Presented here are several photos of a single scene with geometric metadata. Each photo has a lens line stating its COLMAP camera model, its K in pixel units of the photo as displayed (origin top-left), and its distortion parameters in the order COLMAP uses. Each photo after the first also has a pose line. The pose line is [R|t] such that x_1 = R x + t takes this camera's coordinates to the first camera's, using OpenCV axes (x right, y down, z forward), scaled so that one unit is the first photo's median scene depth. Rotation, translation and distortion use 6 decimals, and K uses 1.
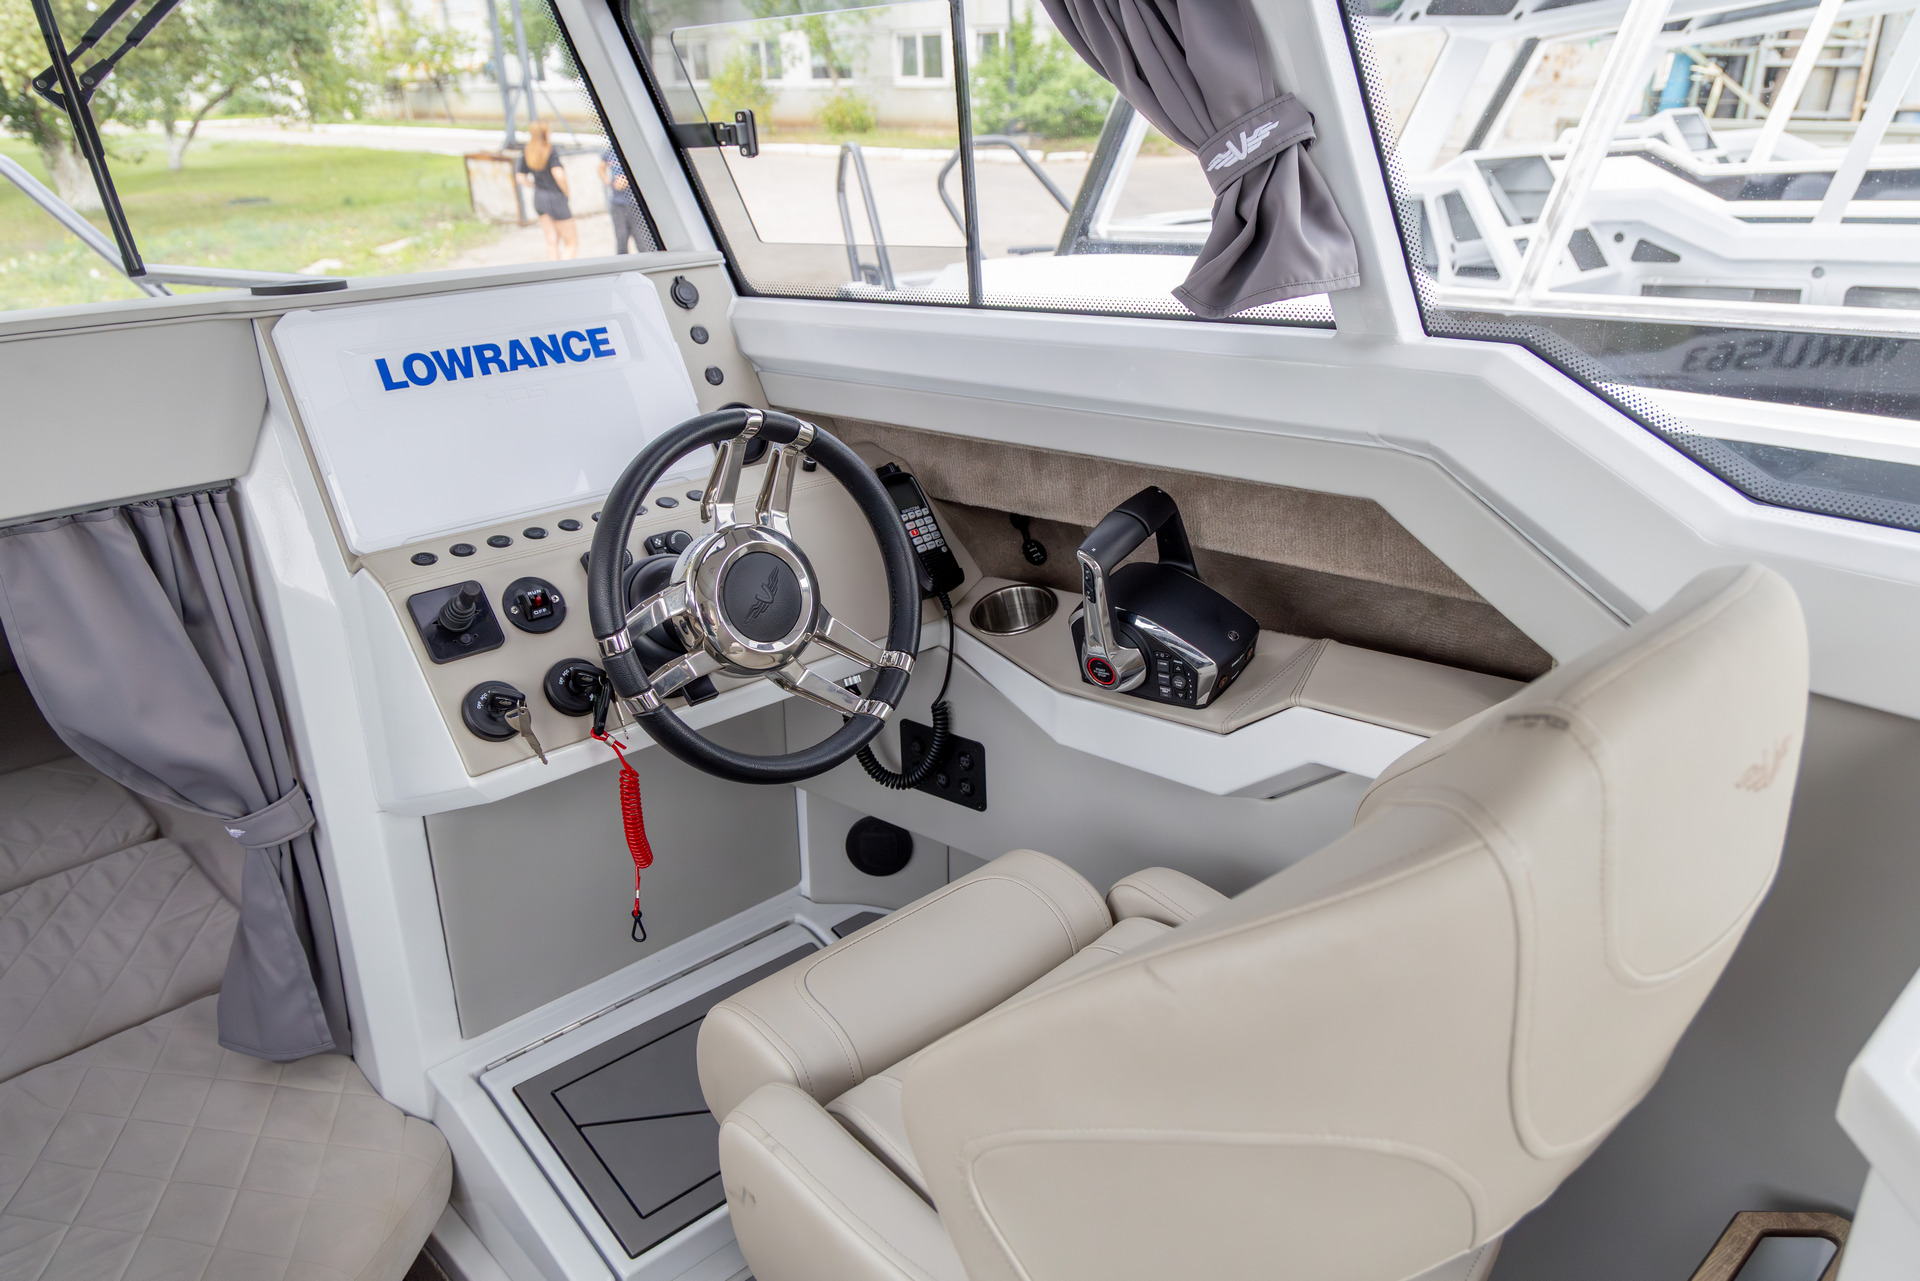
lens RADIAL K [[1391.6, 0, 960.0], [0, 1391.6, 640.5], [0, 0, 1]] dist [0.003625, -0.000075]
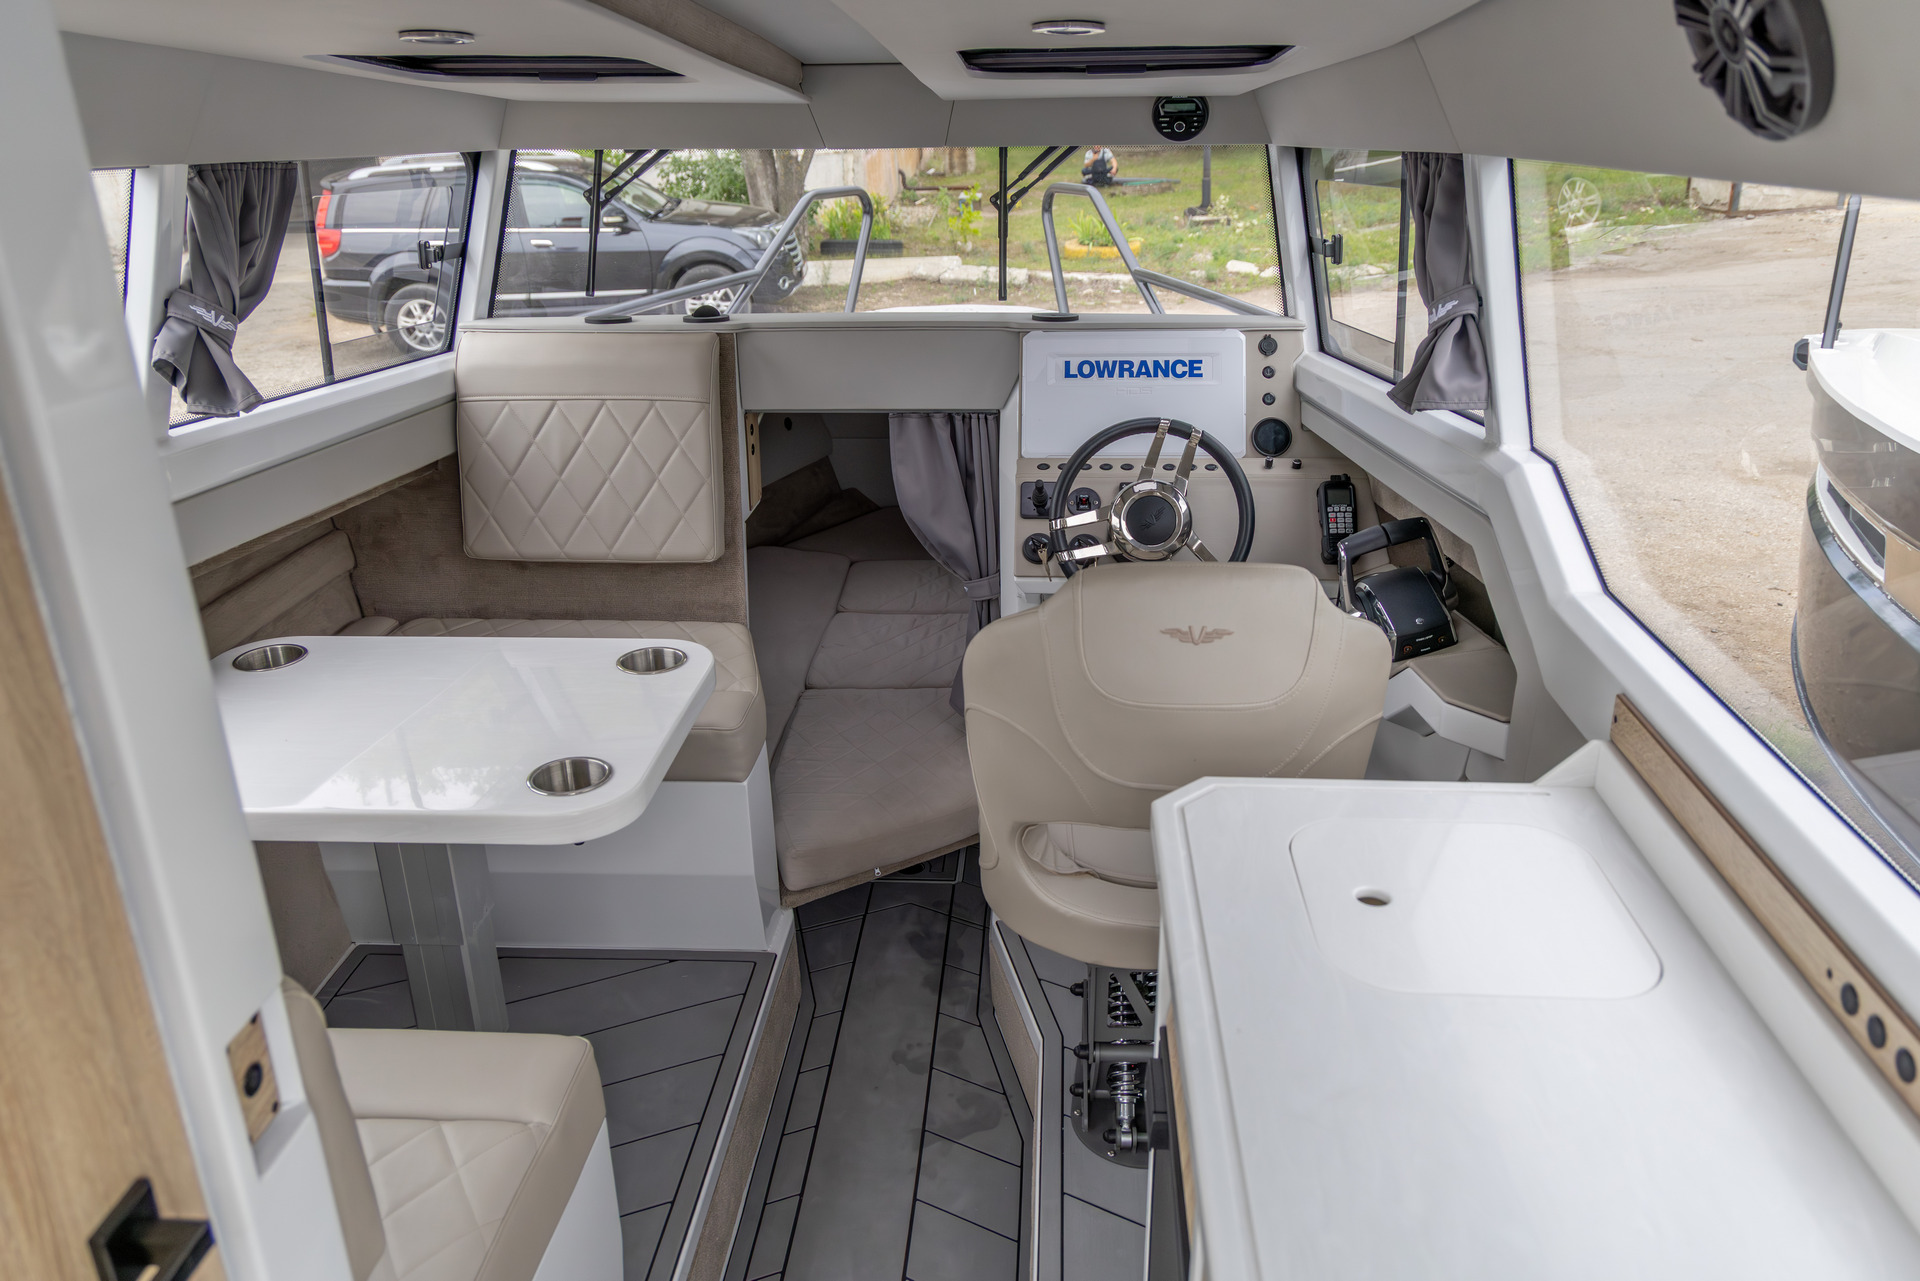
lens RADIAL K [[1395.4, 0, 970.7], [0, 1395.4, 635.9], [0, 0, 1]] dist [0.048748, 0.002578]
pose [[0.685460, 0.279385, -0.672376, 0.818327], [-0.269047, 0.955285, 0.122656, -0.039544], [0.676578, 0.096825, 0.729977, -0.413208]]
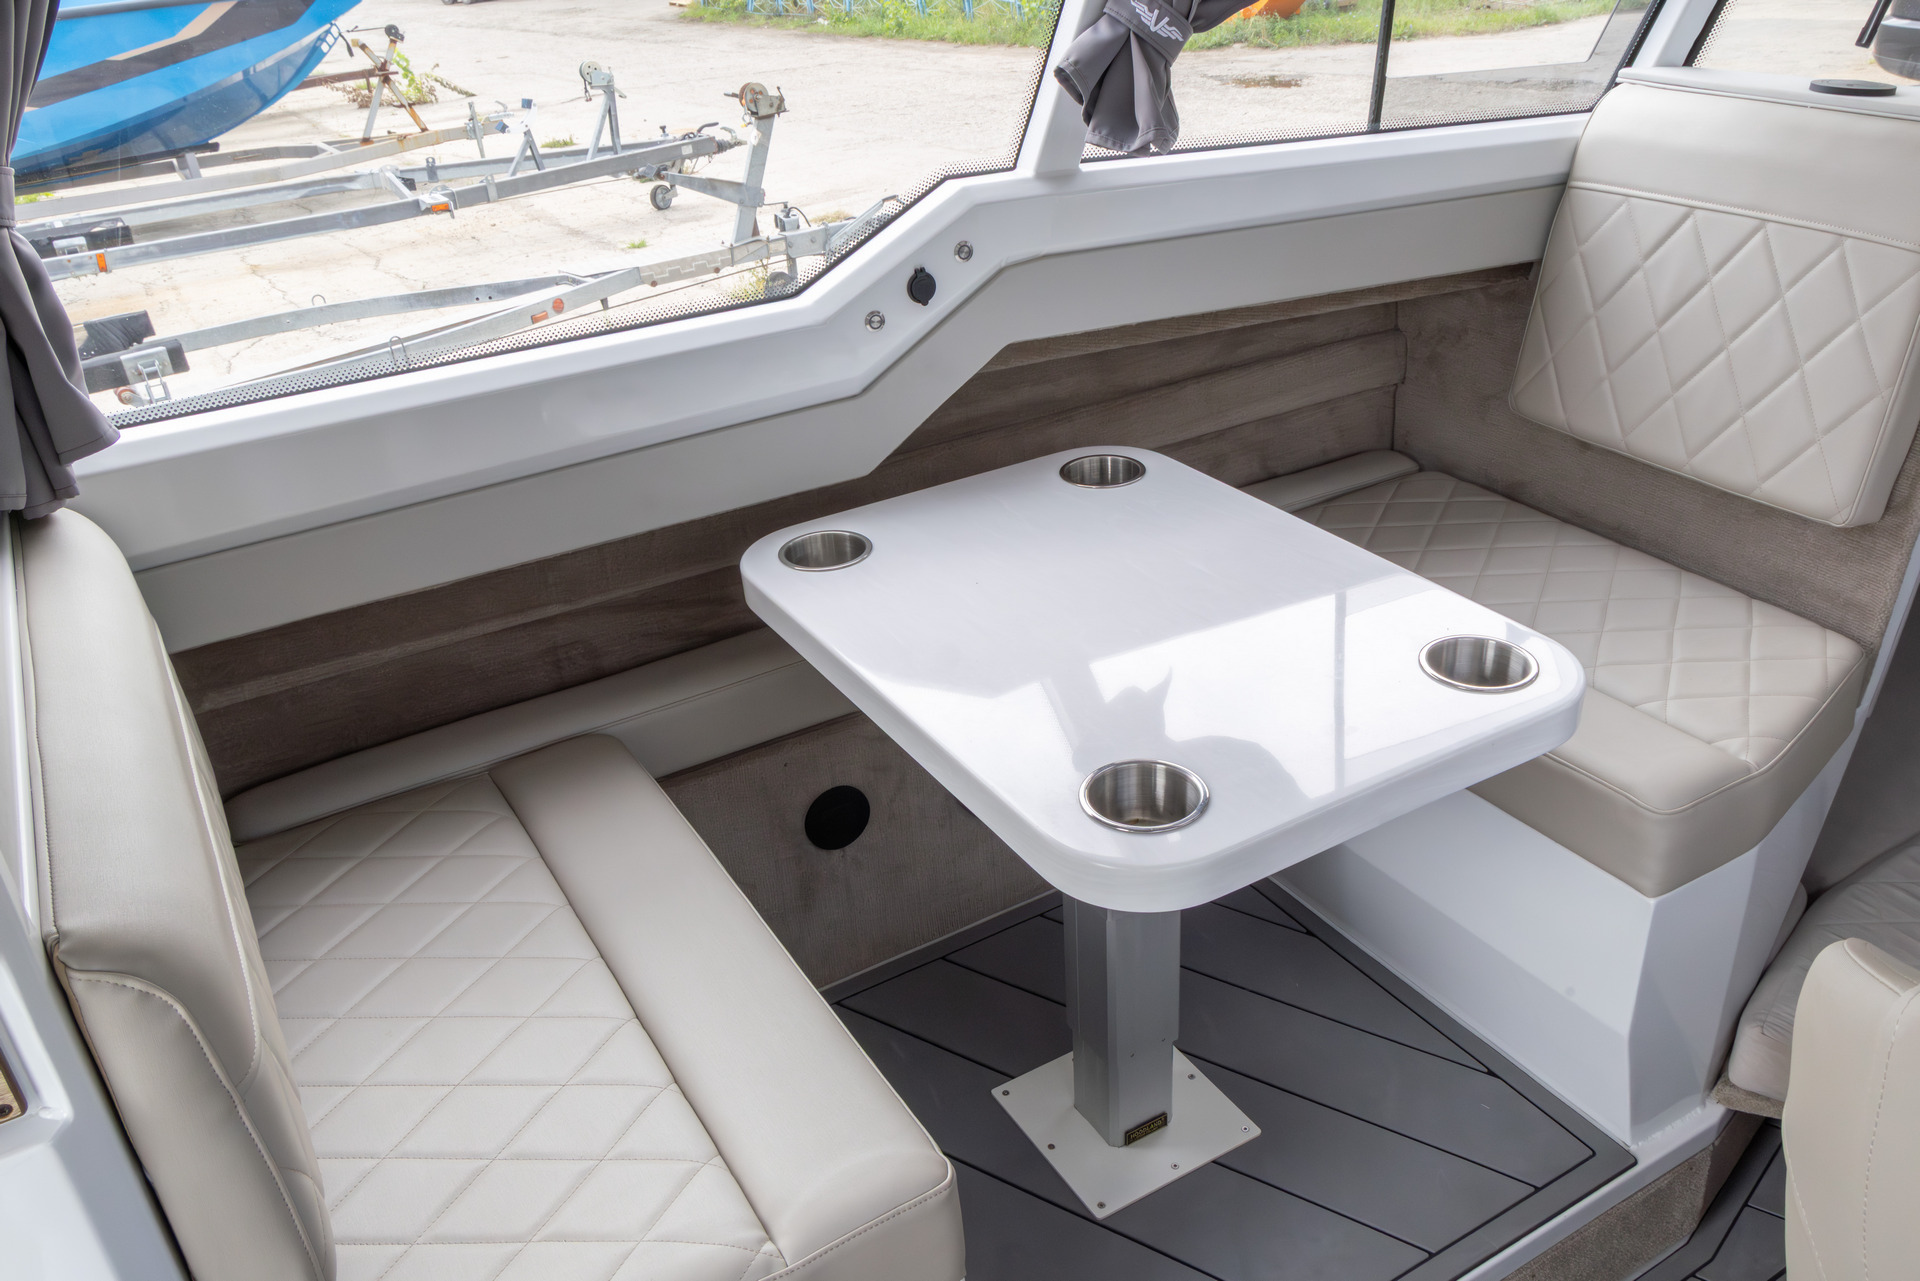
lens RADIAL K [[1516.8, 0, 991.0], [0, 1516.8, 639.2], [0, 0, 1]] dist [0.002979, -0.000175]
pose [[-0.210745, 0.486126, -0.848097, 0.495395], [-0.318699, 0.786012, 0.529733, -0.159808], [0.924131, 0.381926, -0.010721, 0.129155]]
